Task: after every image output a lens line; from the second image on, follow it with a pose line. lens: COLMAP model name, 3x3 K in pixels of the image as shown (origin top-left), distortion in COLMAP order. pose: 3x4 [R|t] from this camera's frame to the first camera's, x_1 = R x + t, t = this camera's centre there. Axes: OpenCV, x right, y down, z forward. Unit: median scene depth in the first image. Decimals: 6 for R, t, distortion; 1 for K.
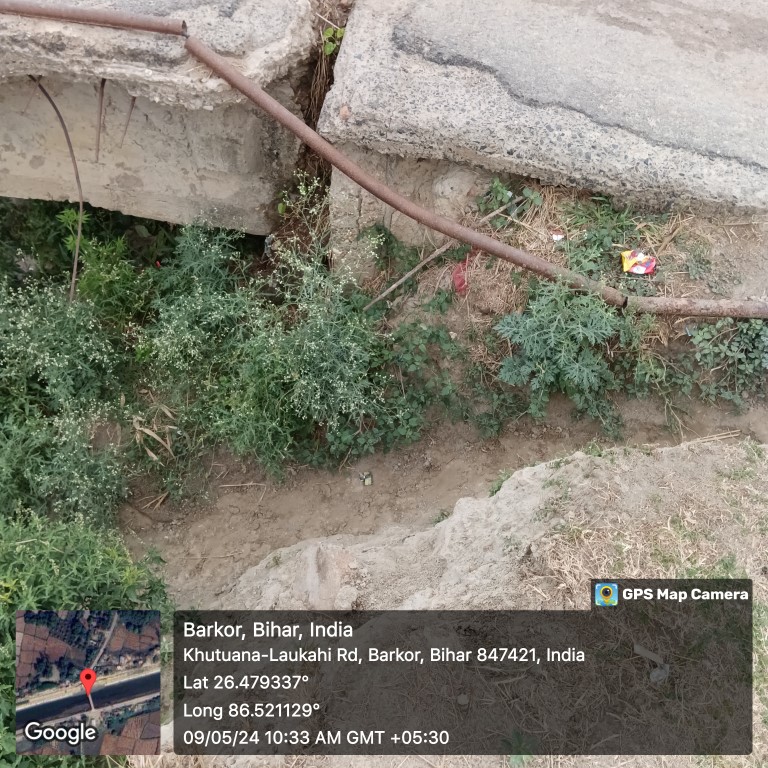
lens RADIAL K [[808.8, 0, 383.2], [0, 808.8, 377.6], [0, 0, 1]] dist [0.037078, 0.000000]
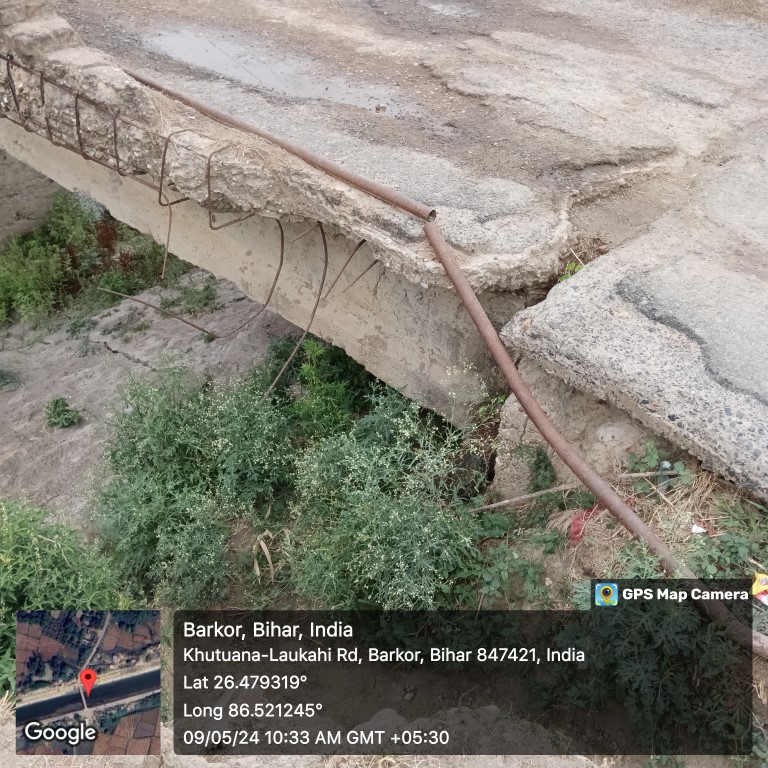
lens RADIAL K [[808.8, 0, 374.2], [0, 808.8, 382.1], [0, 0, 1]] dist [0.037078, 0.000000]
pose [[0.824135, 0.353091, -0.442865, 0.259039], [-0.468994, 0.863811, -0.184052, 0.012634], [0.317564, 0.359384, 0.877494, 0.074048]]
